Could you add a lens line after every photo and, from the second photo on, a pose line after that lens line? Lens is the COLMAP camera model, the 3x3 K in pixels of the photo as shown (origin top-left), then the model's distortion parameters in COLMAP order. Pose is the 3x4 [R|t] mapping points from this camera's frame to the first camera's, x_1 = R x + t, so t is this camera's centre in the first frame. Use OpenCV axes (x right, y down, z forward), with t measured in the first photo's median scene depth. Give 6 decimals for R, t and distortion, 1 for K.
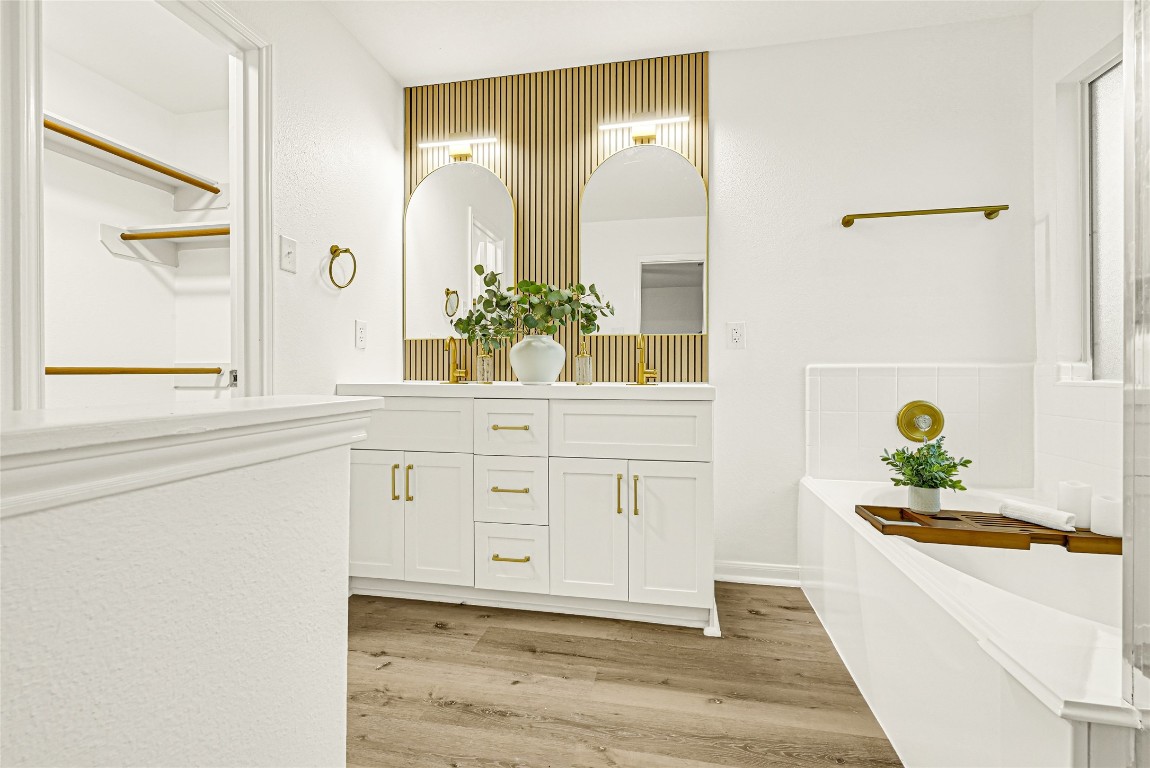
lens RADIAL K [[573.1, 0, 588.8], [0, 573.1, 375.5], [0, 0, 1]] dist [0.003930, 0.000729]
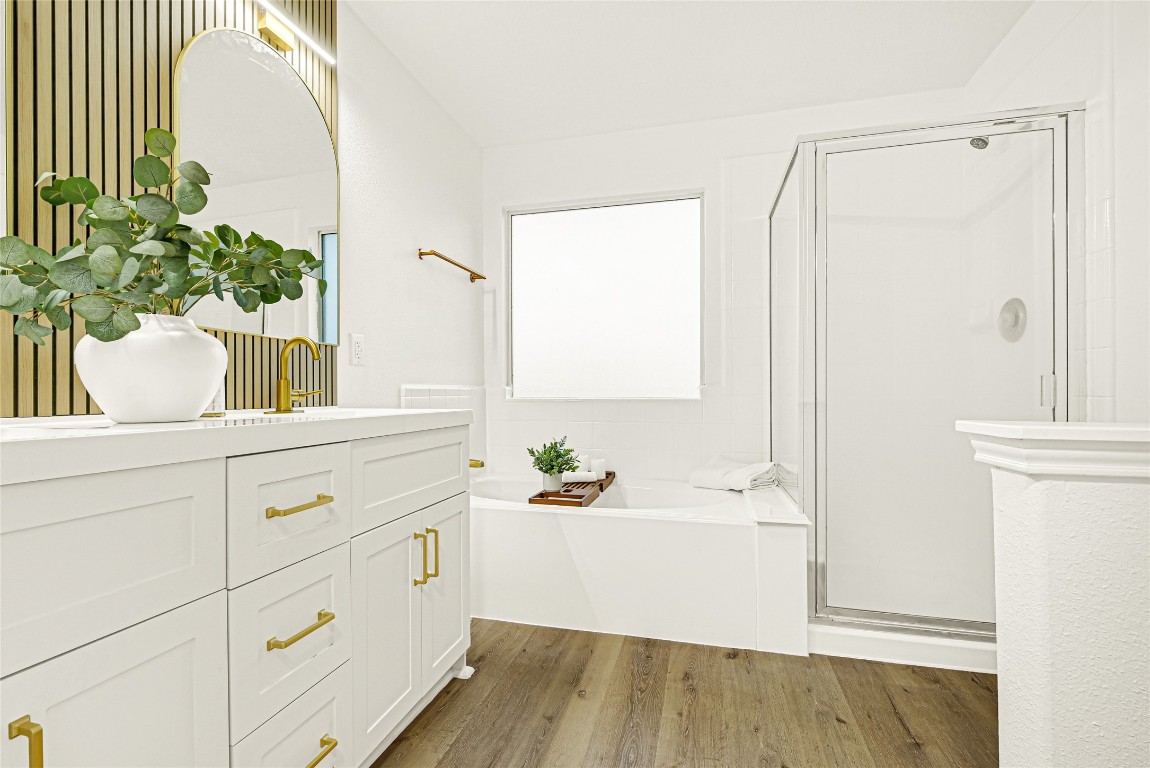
lens RADIAL K [[534.2, 0, 575.6], [0, 534.2, 393.1], [0, 0, 1]] dist [-0.000706, -0.000147]
pose [[0.014774, -0.005070, 0.999878, -0.650174], [0.004079, 0.999979, 0.005010, -0.010198], [-0.999883, 0.004005, 0.014795, 0.812033]]
